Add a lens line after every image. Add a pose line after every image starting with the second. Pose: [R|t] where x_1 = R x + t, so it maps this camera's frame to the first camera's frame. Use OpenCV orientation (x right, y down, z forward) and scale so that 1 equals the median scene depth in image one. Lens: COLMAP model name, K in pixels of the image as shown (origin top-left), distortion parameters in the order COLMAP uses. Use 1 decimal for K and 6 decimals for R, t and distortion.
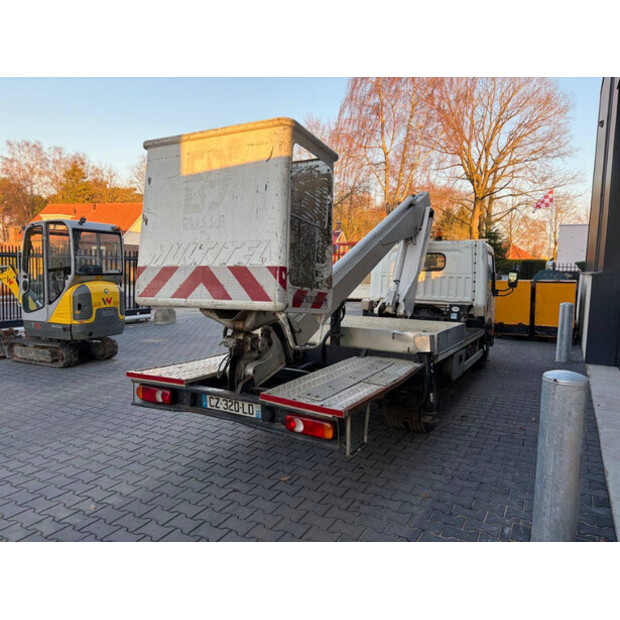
lens RADIAL K [[464.1, 0, 313.4], [0, 464.1, 309.3], [0, 0, 1]] dist [0.052536, -0.049606]
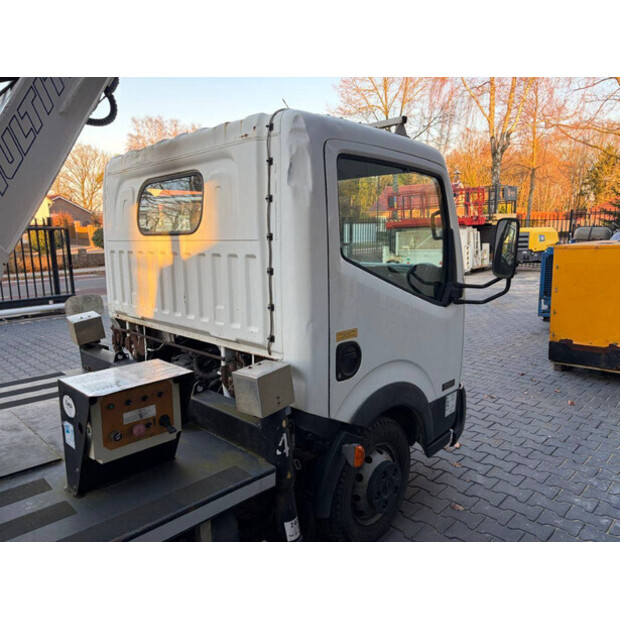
lens RADIAL K [[464.1, 0, 313.3], [0, 464.1, 312.1], [0, 0, 1]] dist [0.052536, -0.049606]
pose [[0.958448, 0.010567, -0.285071, 0.977939], [0.013284, 0.996576, 0.081603, -0.125720], [0.284957, -0.081999, 0.955027, 1.670851]]
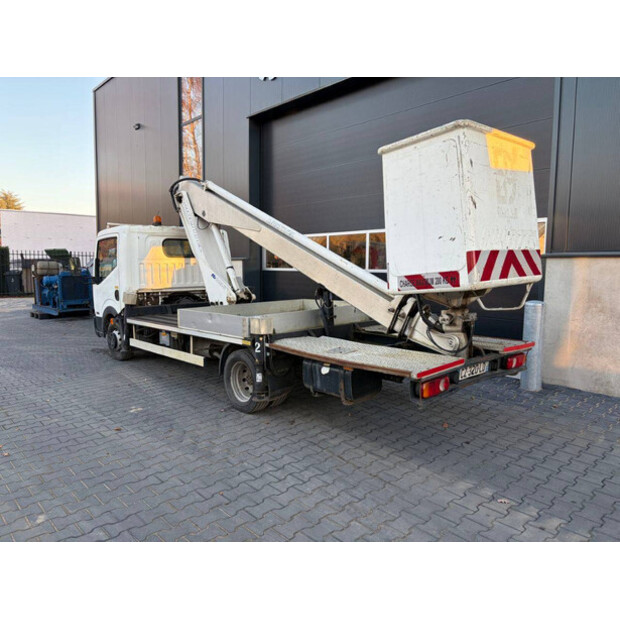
lens RADIAL K [[464.1, 0, 309.2], [0, 464.1, 312.2], [0, 0, 1]] dist [0.052536, -0.049606]
pose [[0.323293, -0.119290, 0.938750, -1.409189], [0.090625, 0.991366, 0.094766, -0.087119], [-0.941949, 0.054437, 0.331313, 1.002623]]
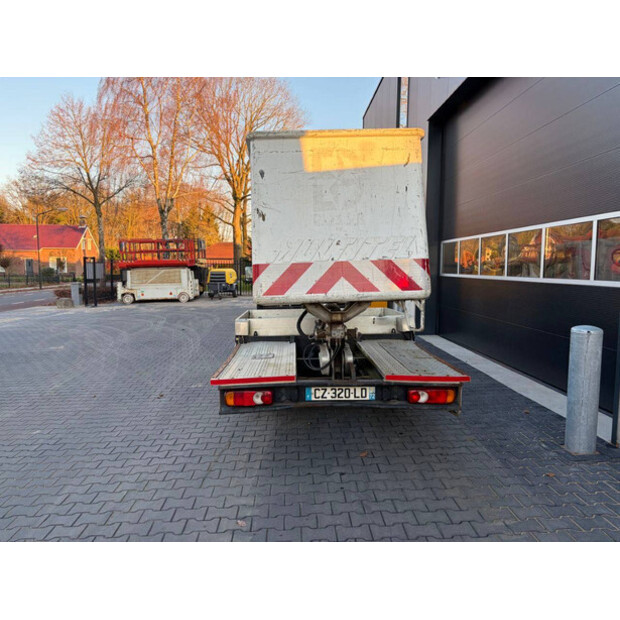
lens RADIAL K [[464.1, 0, 305.6], [0, 464.1, 314.8], [0, 0, 1]] dist [0.052536, -0.049606]
pose [[0.864506, -0.079491, 0.496296, -0.762484], [0.071888, 0.996818, 0.034436, -0.013137], [-0.497455, 0.005908, 0.867470, 0.125521]]
